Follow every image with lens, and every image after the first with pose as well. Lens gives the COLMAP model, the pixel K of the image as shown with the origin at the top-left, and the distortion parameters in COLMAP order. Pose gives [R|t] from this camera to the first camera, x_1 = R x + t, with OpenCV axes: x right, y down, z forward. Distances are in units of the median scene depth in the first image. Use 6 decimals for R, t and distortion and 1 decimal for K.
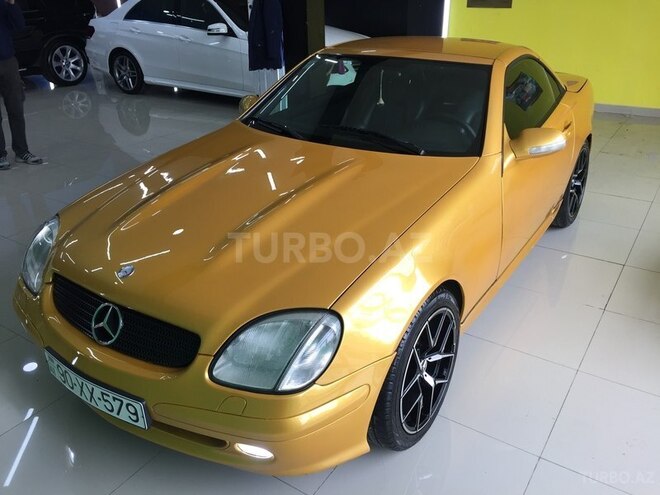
lens RADIAL K [[555.6, 0, 329.7], [0, 555.6, 243.6], [0, 0, 1]] dist [0.074050, -0.091672]
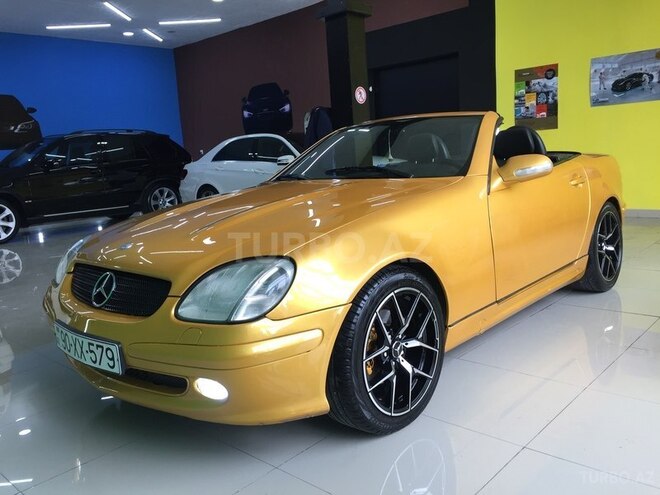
lens RADIAL K [[555.6, 0, 329.7], [0, 555.6, 245.4], [0, 0, 1]] dist [0.074050, -0.091672]
pose [[0.987483, -0.021318, -0.156276, 0.195876], [-0.022775, 0.961167, -0.275028, 0.302996], [0.156070, 0.275144, 0.948650, -0.024528]]
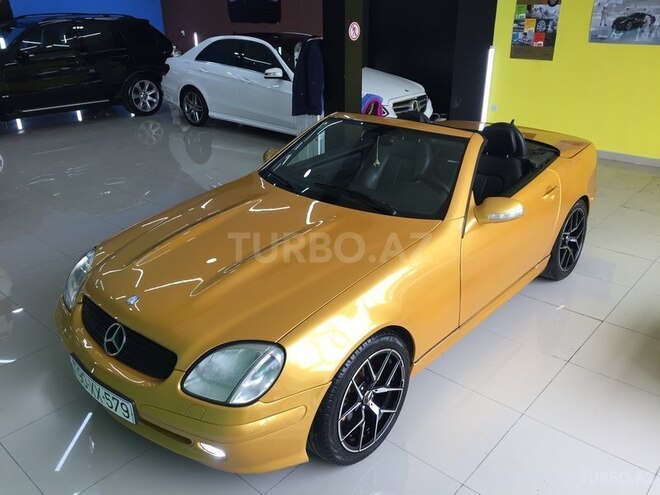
lens RADIAL K [[555.6, 0, 330.3], [0, 555.6, 243.7], [0, 0, 1]] dist [0.074050, -0.091672]
pose [[0.991149, 0.063550, -0.116555, 0.193589], [-0.068290, 0.996974, -0.037126, -0.052180], [0.113843, 0.044757, 0.992490, -0.196672]]
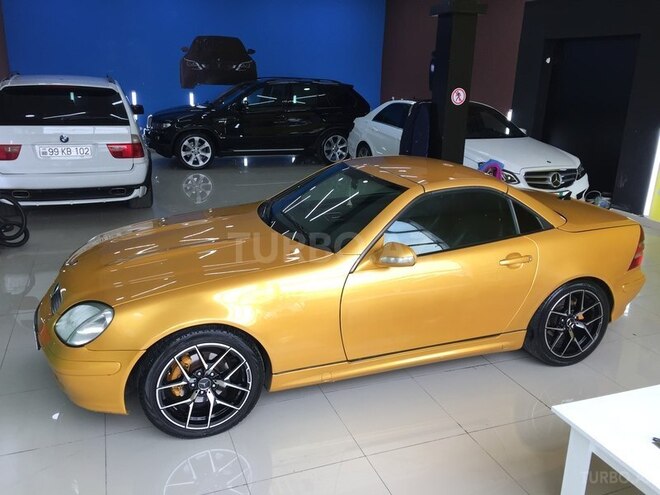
lens RADIAL K [[555.6, 0, 331.3], [0, 555.6, 242.7], [0, 0, 1]] dist [0.074050, -0.091672]
pose [[0.820467, 0.203411, -0.534282, 1.024213], [-0.285315, 0.955546, -0.074348, -0.090318], [0.495407, 0.213439, 0.842030, -0.070519]]
